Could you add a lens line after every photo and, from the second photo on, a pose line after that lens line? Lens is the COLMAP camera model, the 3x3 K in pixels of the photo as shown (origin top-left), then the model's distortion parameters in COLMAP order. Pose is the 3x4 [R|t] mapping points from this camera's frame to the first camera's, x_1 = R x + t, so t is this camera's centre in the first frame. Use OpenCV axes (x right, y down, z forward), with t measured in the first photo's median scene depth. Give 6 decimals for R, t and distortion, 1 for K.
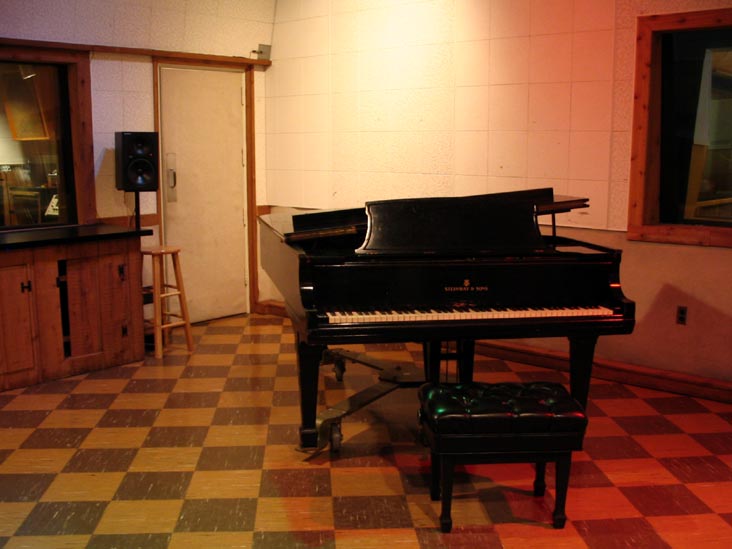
lens RADIAL K [[829.0, 0, 366.0], [0, 829.0, 274.5], [0, 0, 1]] dist [-0.137373, 0.062322]
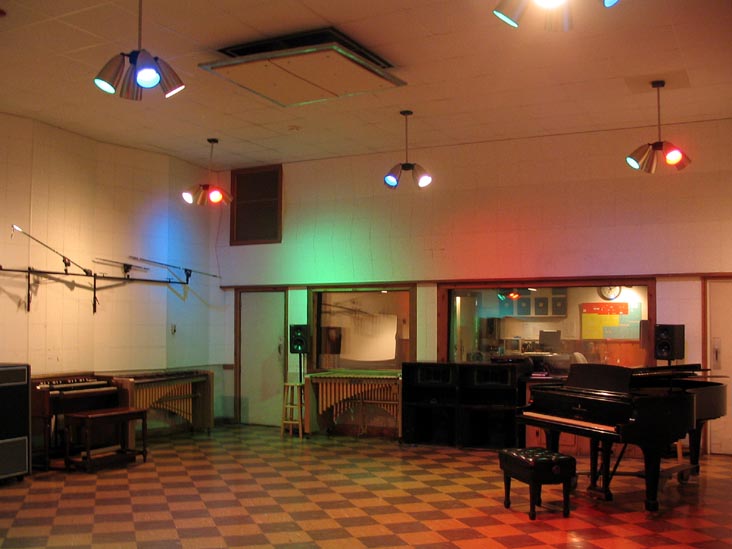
lens RADIAL K [[829.0, 0, 366.0], [0, 829.0, 274.5], [0, 0, 1]] dist [-0.137373, 0.062322]
pose [[0.246268, -0.053533, -0.967722, 1.753426], [-0.156800, 0.983119, -0.094288, -0.031597], [0.956434, 0.174959, 0.233717, 0.008178]]
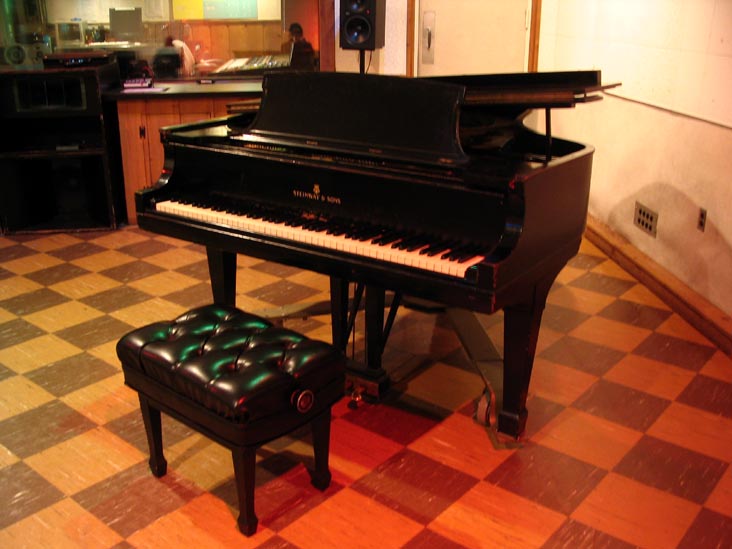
lens RADIAL K [[773.2, 0, 366.0], [0, 773.2, 274.5], [0, 0, 1]] dist [-0.097963, 0.039419]
pose [[0.718843, 0.230333, -0.655905, 0.585162], [-0.107317, 0.968972, 0.222656, -0.070115], [0.686839, -0.089665, 0.721258, 0.480995]]
